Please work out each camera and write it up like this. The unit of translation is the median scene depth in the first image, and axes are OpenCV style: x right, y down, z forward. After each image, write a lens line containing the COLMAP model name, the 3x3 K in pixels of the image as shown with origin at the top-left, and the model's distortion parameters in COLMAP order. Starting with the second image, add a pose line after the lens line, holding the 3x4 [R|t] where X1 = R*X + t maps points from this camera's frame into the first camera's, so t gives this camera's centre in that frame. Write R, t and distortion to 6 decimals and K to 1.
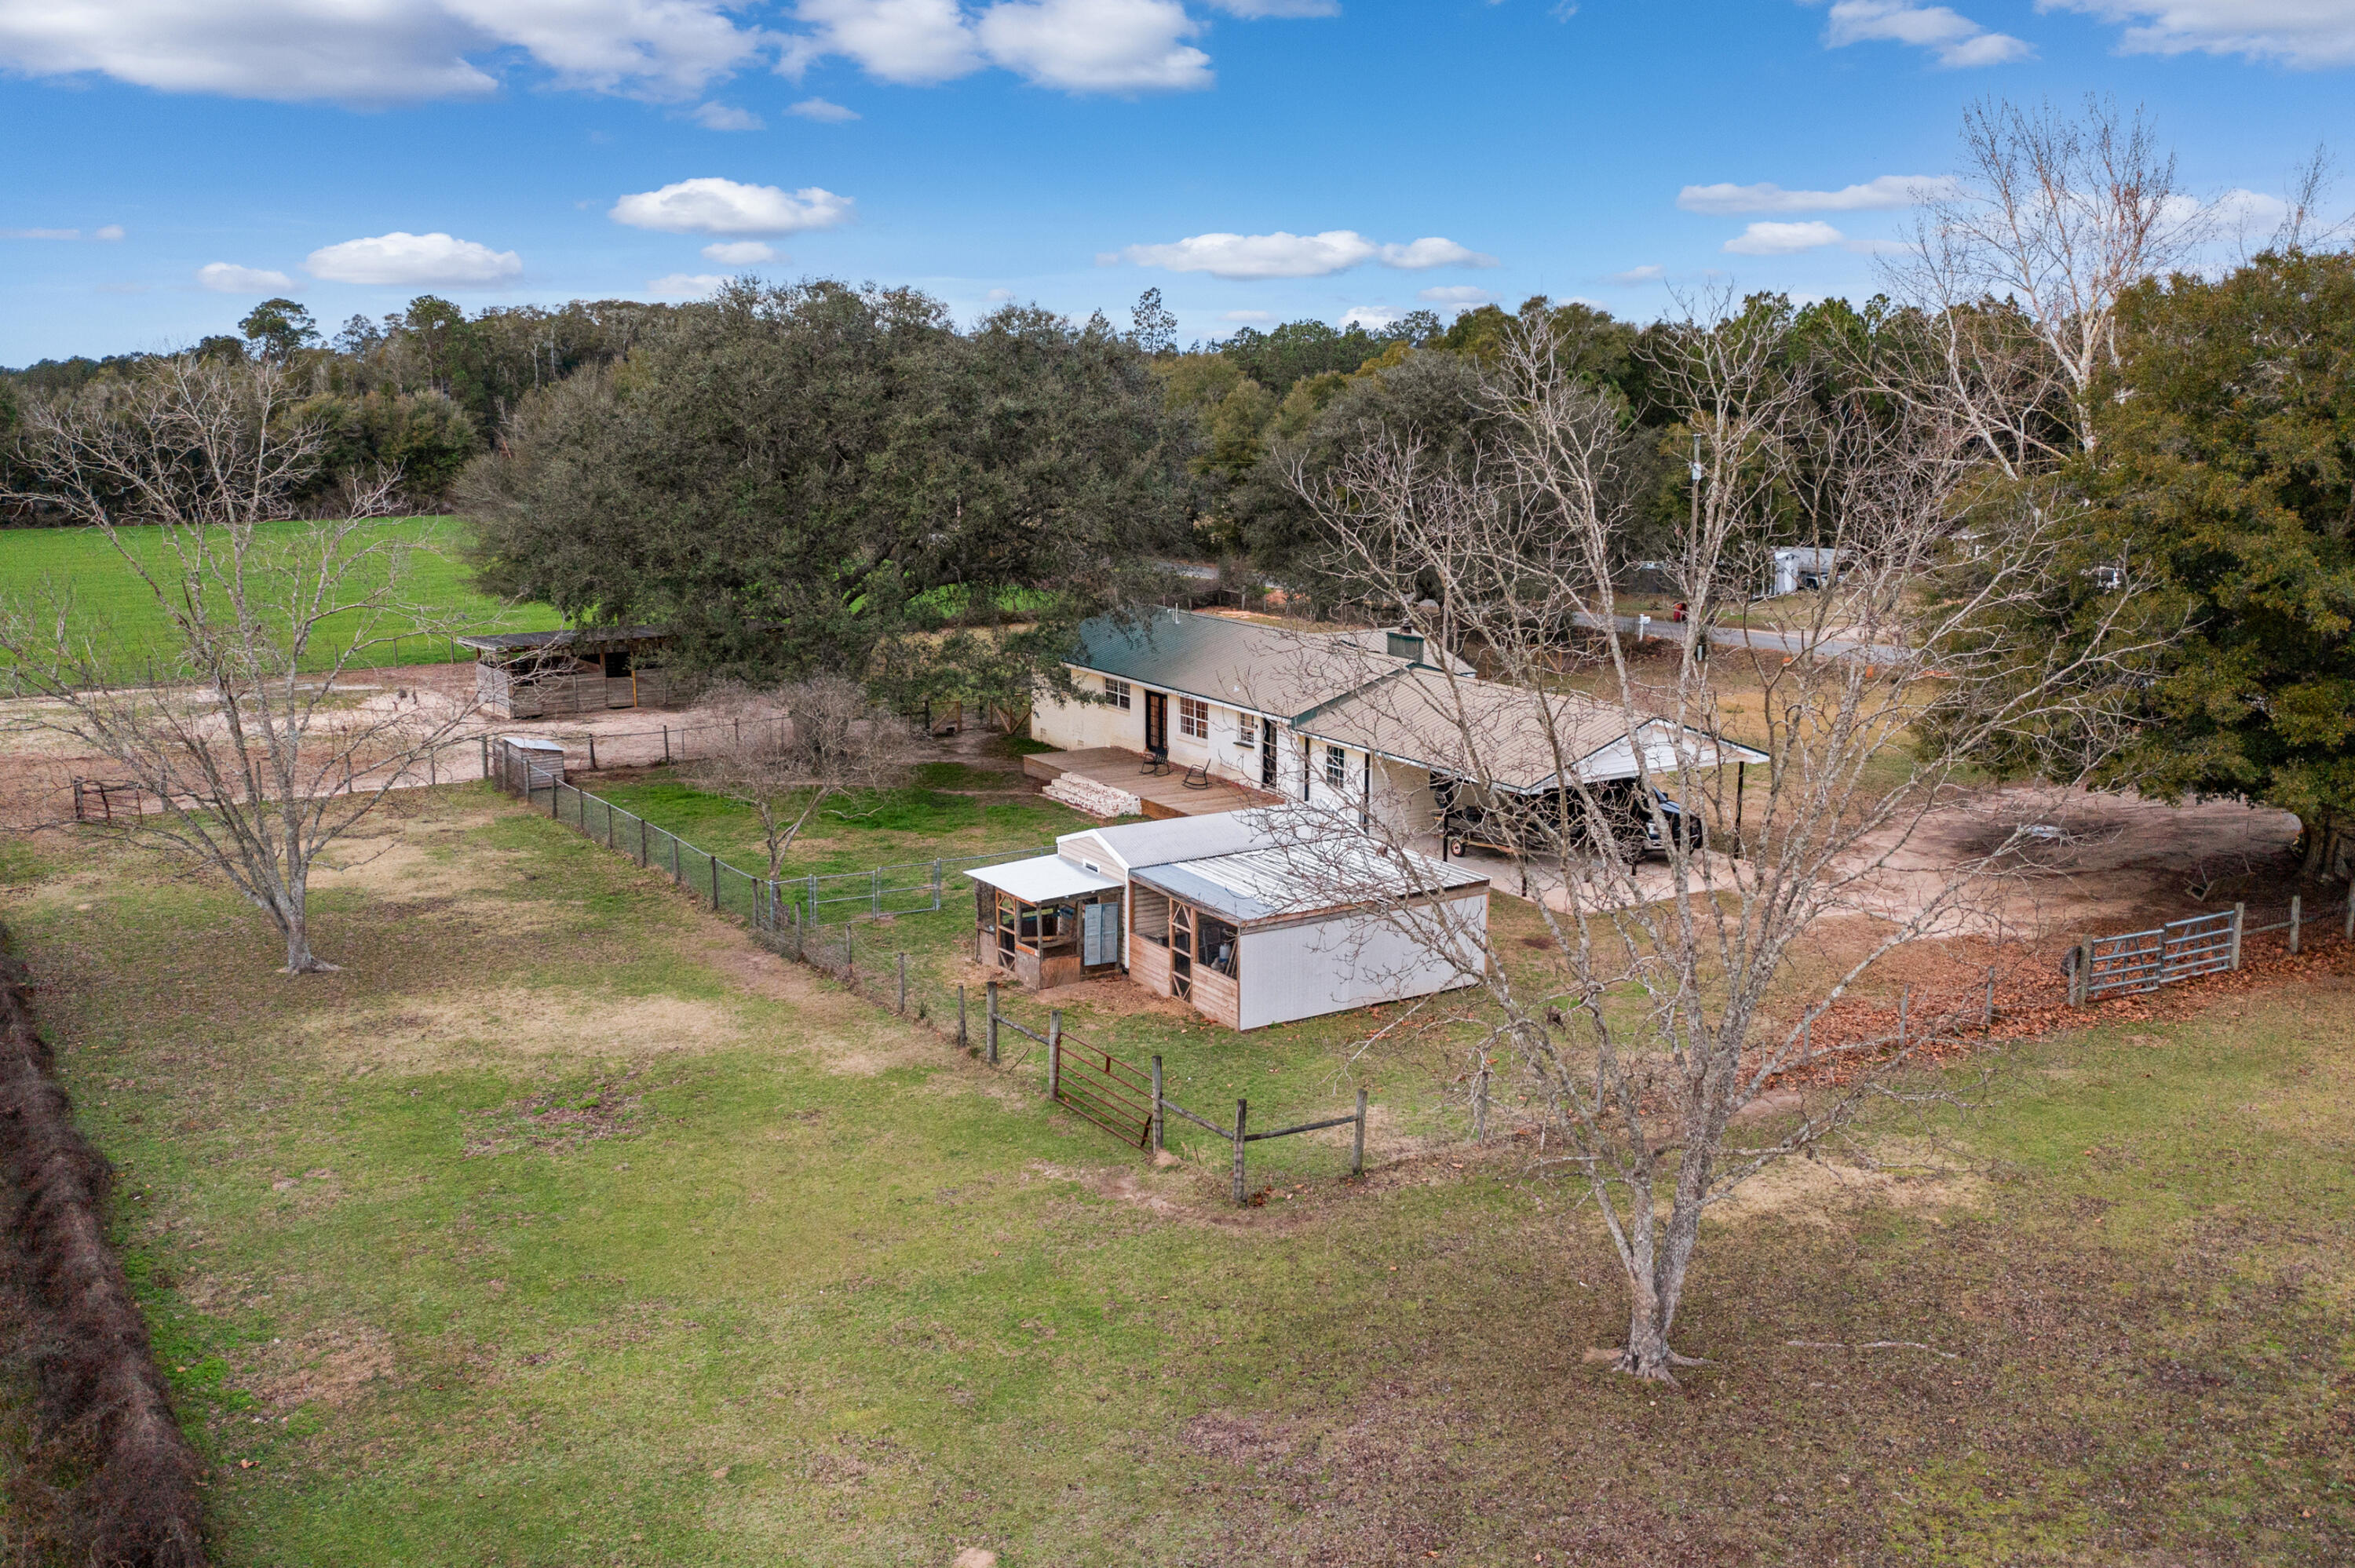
lens RADIAL K [[1850.6, 0, 1177.5], [0, 1850.6, 784.0], [0, 0, 1]] dist [-0.022938, 0.005586]
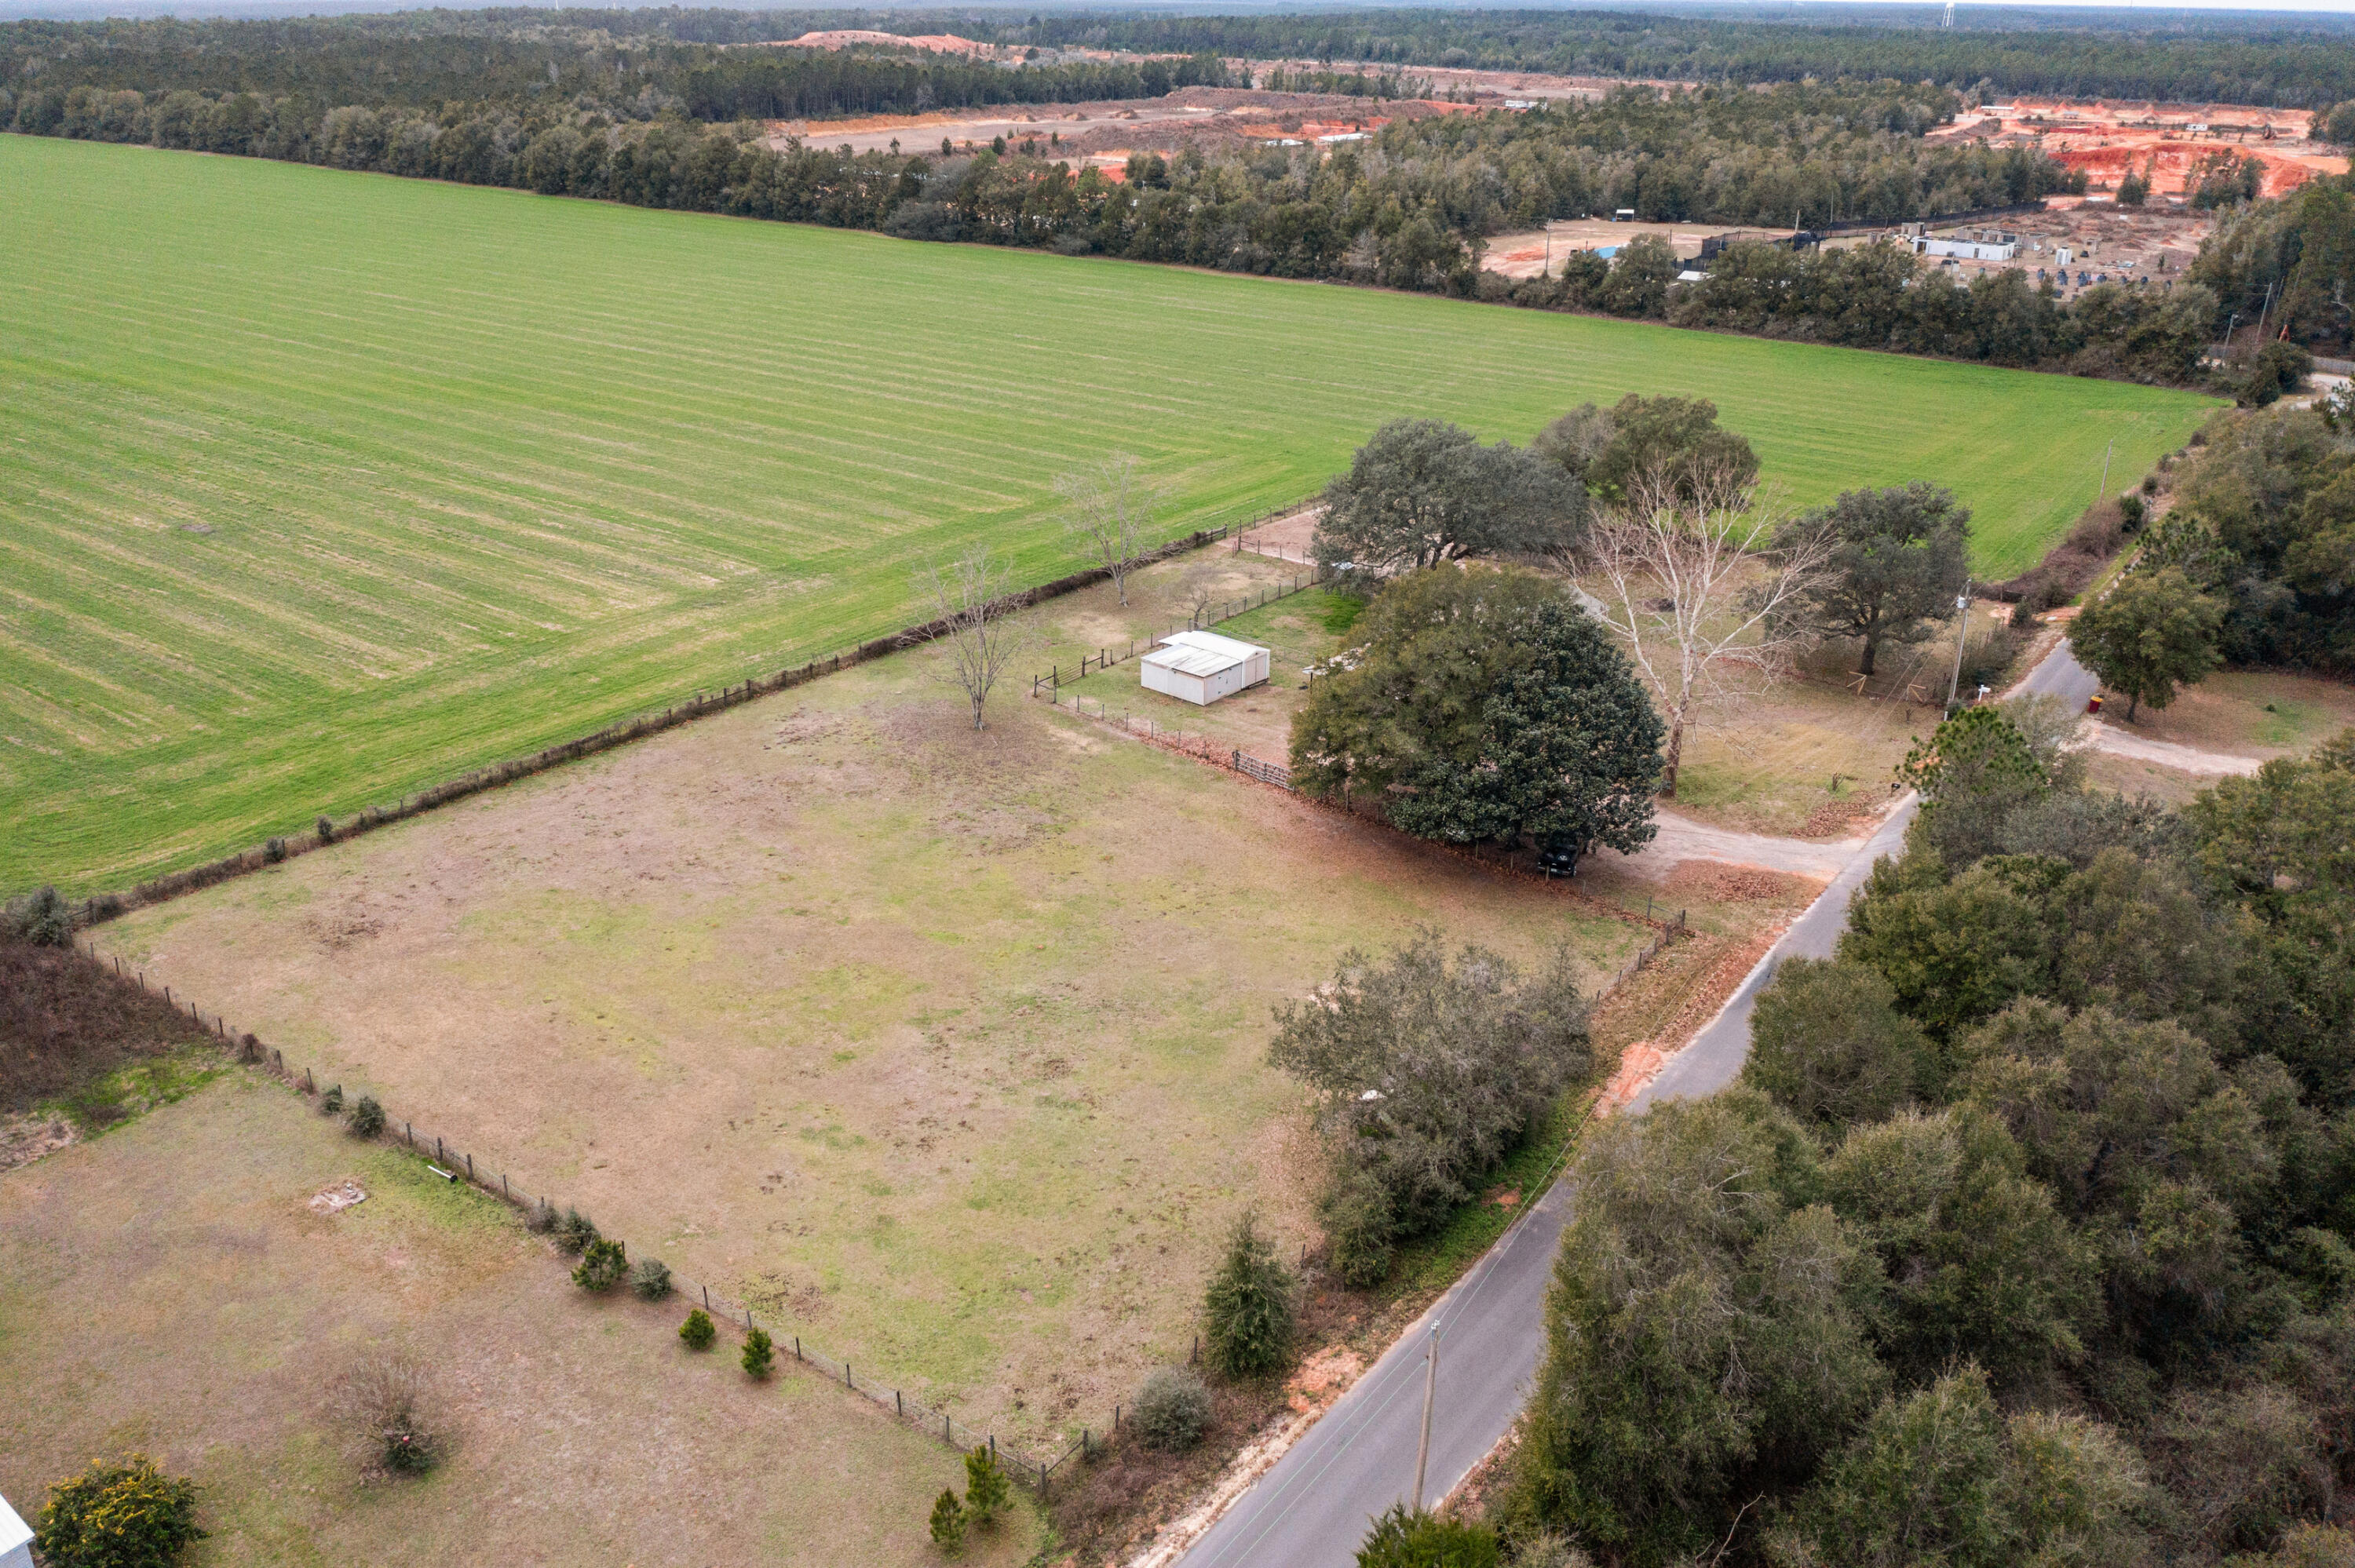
lens RADIAL K [[1848.1, 0, 1172.3], [0, 1848.1, 779.7], [0, 0, 1]] dist [-0.011992, -0.000262]
pose [[0.308734, 0.384879, -0.869800, 3.084958], [-0.187755, 0.921140, 0.340953, -0.922434], [0.932433, 0.058046, 0.356650, -0.352551]]
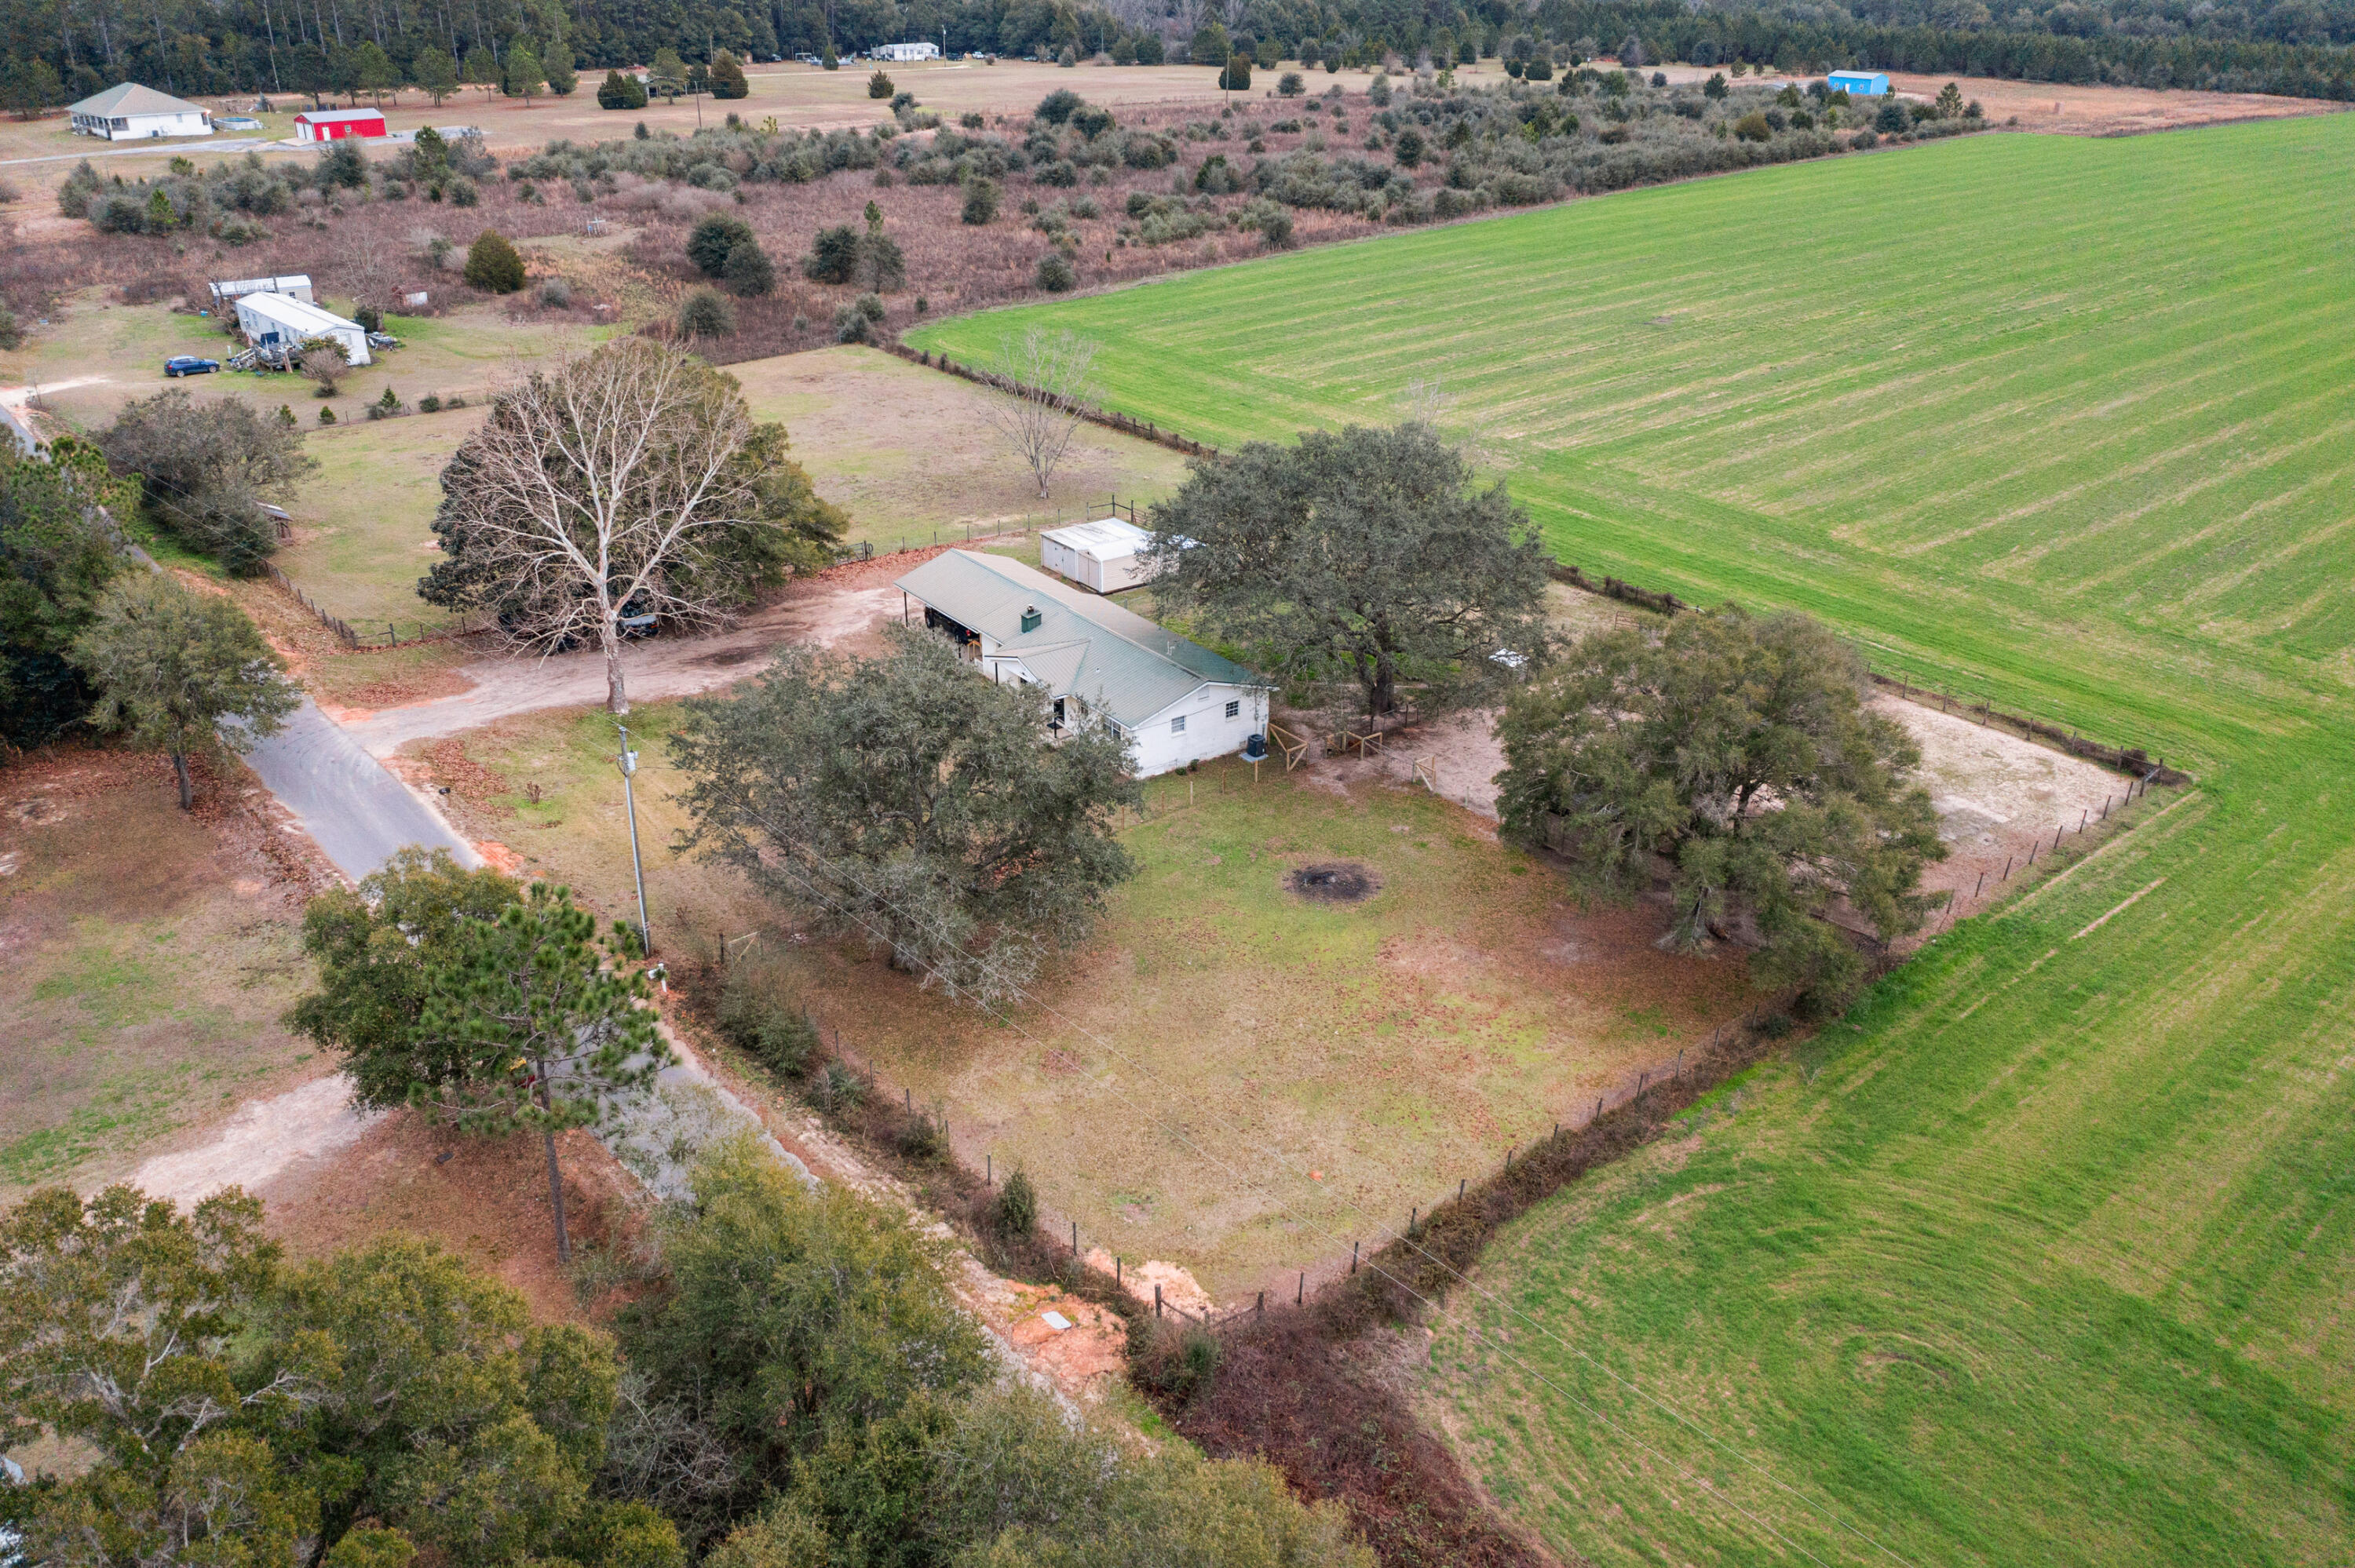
lens RADIAL K [[1852.7, 0, 1187.9], [0, 1852.7, 781.5], [0, 0, 1]] dist [-0.017240, 0.006718]
pose [[-0.996149, 0.040824, -0.077594, 0.170114], [-0.012282, 0.811293, 0.584510, -1.463824], [0.086814, 0.583212, -0.807668, 3.650796]]
